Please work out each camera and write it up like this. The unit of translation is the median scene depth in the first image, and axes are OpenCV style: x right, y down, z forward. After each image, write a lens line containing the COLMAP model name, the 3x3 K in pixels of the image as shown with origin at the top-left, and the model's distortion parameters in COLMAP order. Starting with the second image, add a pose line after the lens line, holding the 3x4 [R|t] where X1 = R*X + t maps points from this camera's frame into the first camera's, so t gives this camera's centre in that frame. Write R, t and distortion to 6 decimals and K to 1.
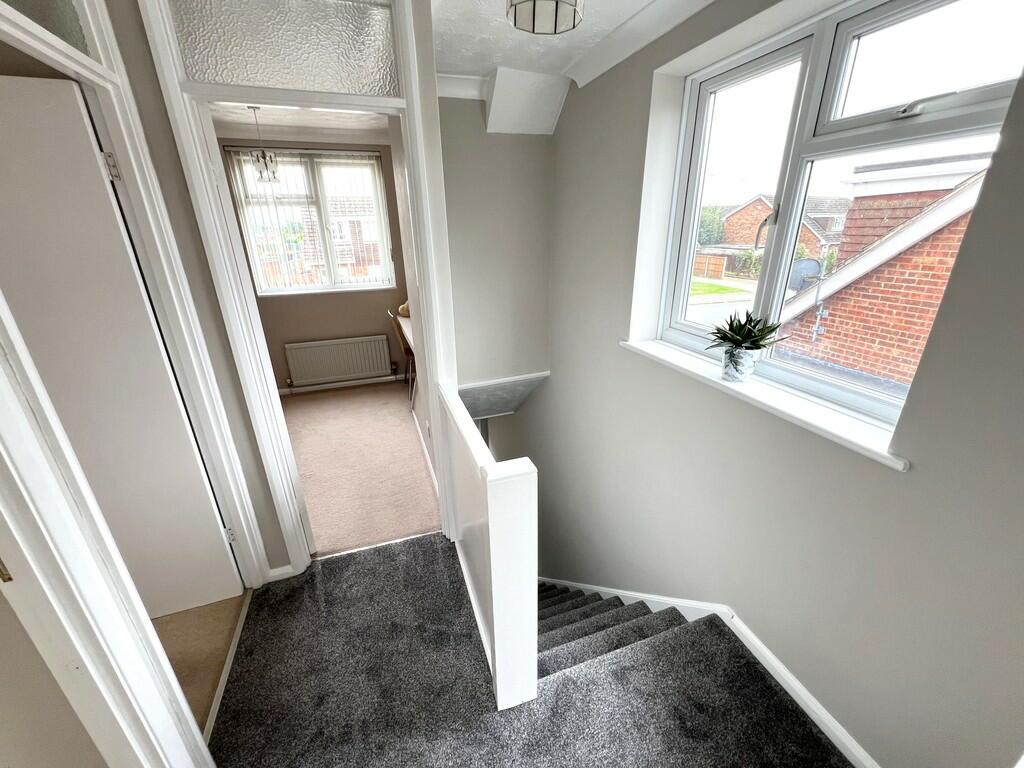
lens RADIAL K [[414.1, 0, 513.3], [0, 414.1, 385.8], [0, 0, 1]] dist [0.011775, -0.000268]
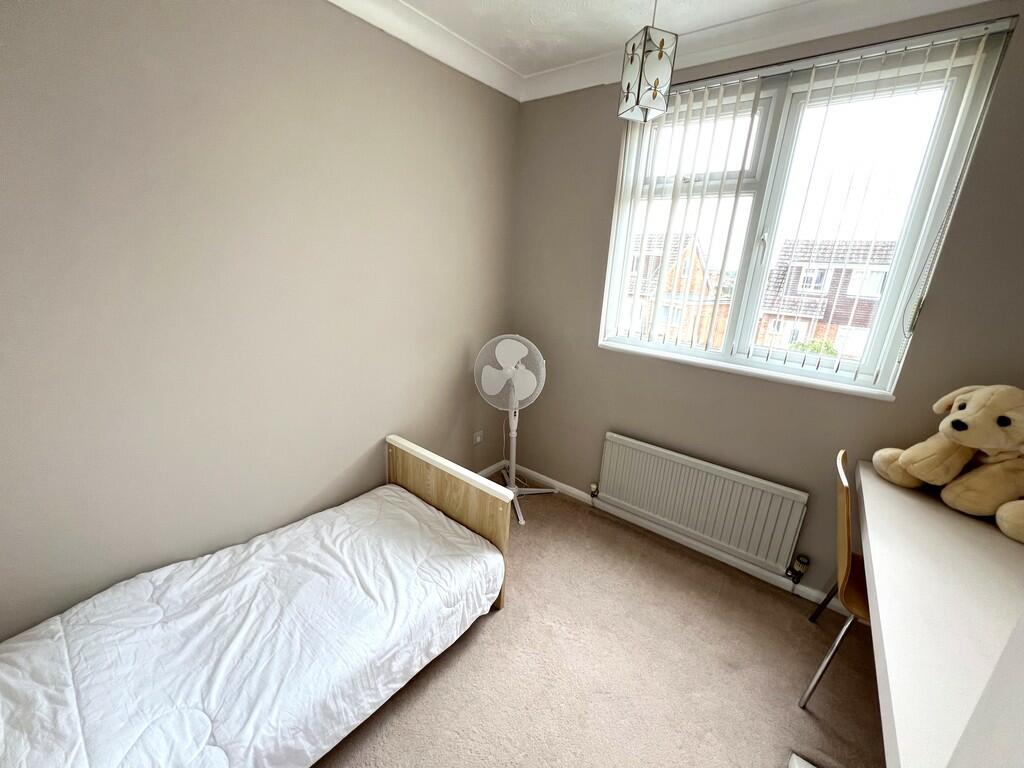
lens RADIAL K [[414.1, 0, 506.4], [0, 414.1, 381.3], [0, 0, 1]] dist [0.011775, -0.000268]
pose [[0.534358, 0.275825, -0.798988, -0.176520], [-0.360861, 0.929230, 0.079445, -0.160270], [0.764356, 0.245872, 0.596076, 0.523891]]
